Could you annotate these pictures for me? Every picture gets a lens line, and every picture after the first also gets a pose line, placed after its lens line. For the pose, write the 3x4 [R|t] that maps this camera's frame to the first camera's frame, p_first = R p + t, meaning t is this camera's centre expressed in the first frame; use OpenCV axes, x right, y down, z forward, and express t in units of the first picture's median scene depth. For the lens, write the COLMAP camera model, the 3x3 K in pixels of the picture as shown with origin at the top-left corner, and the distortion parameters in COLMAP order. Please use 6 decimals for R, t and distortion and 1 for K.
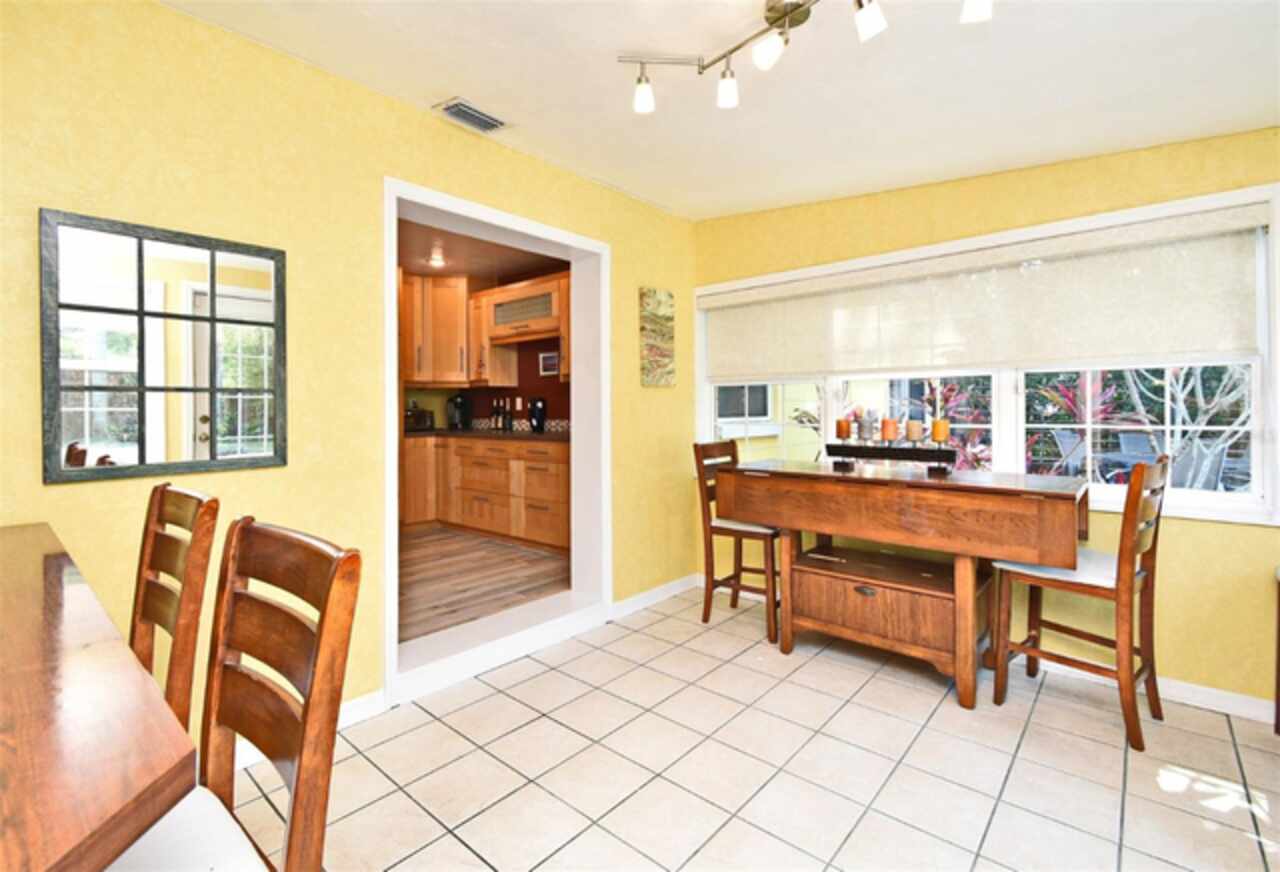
lens RADIAL K [[574.2, 0, 646.1], [0, 574.2, 407.5], [0, 0, 1]] dist [0.001262, 0.000419]
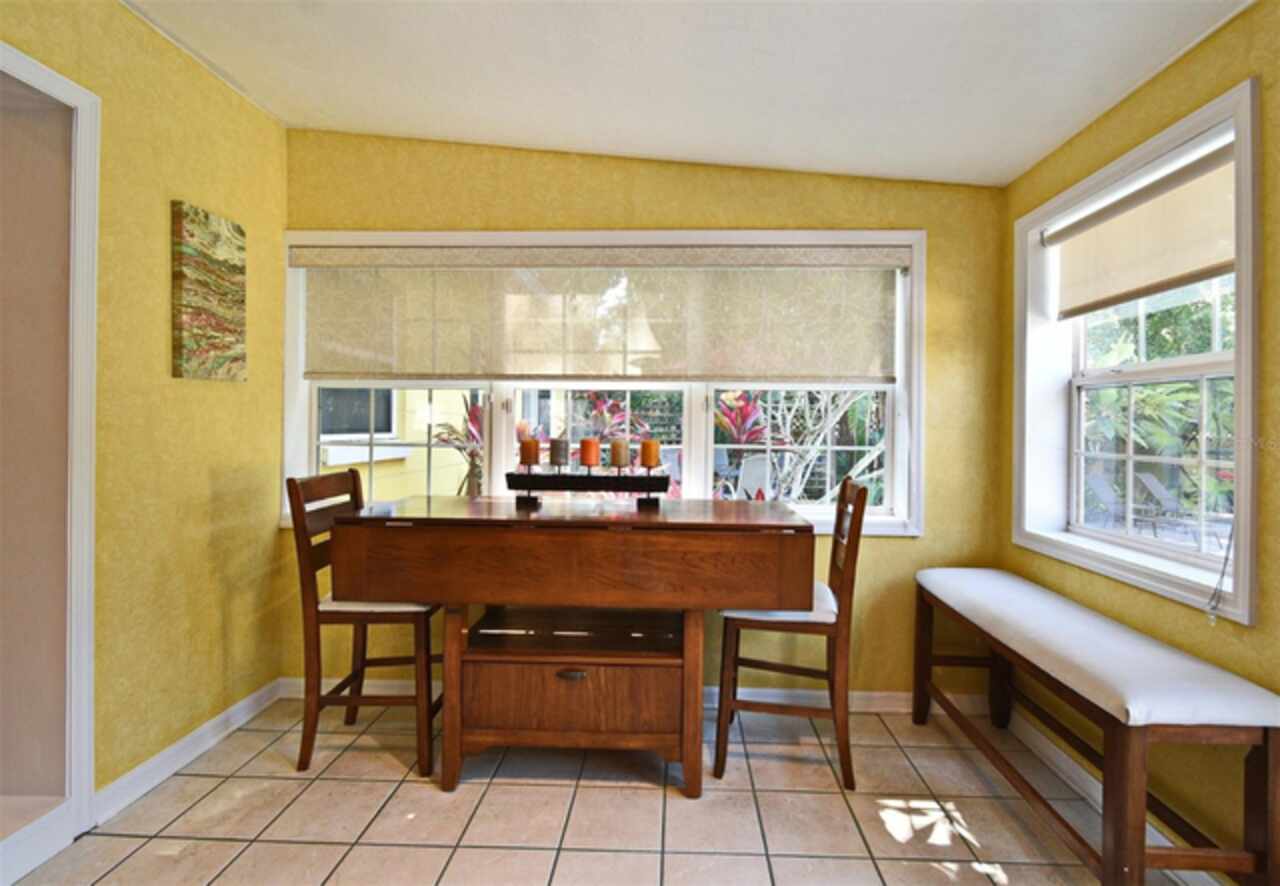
lens RADIAL K [[588.8, 0, 661.1], [0, 588.8, 423.0], [0, 0, 1]] dist [0.012680, -0.000053]
pose [[0.769370, 0.015675, 0.638611, -0.014319], [-0.018537, 0.999826, -0.002209, -0.001527], [-0.638535, -0.010138, 0.769526, 0.316563]]
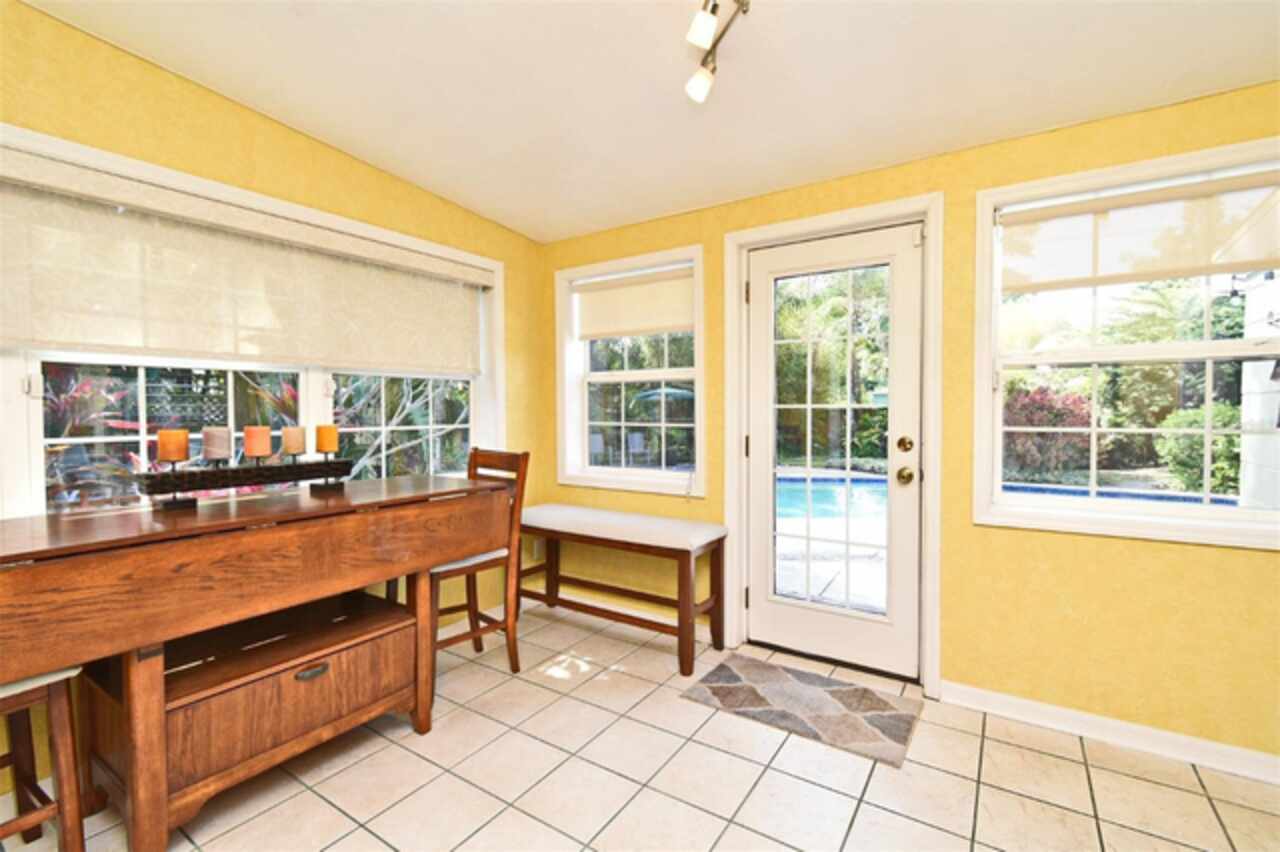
lens RADIAL K [[571.2, 0, 634.5], [0, 571.2, 408.0], [0, 0, 1]] dist [0.002343, 0.000159]
pose [[-0.128115, 0.004613, 0.991749, -0.325629], [-0.002252, 0.999985, -0.004942, 0.000036], [-0.991757, -0.002866, -0.128103, 0.629646]]
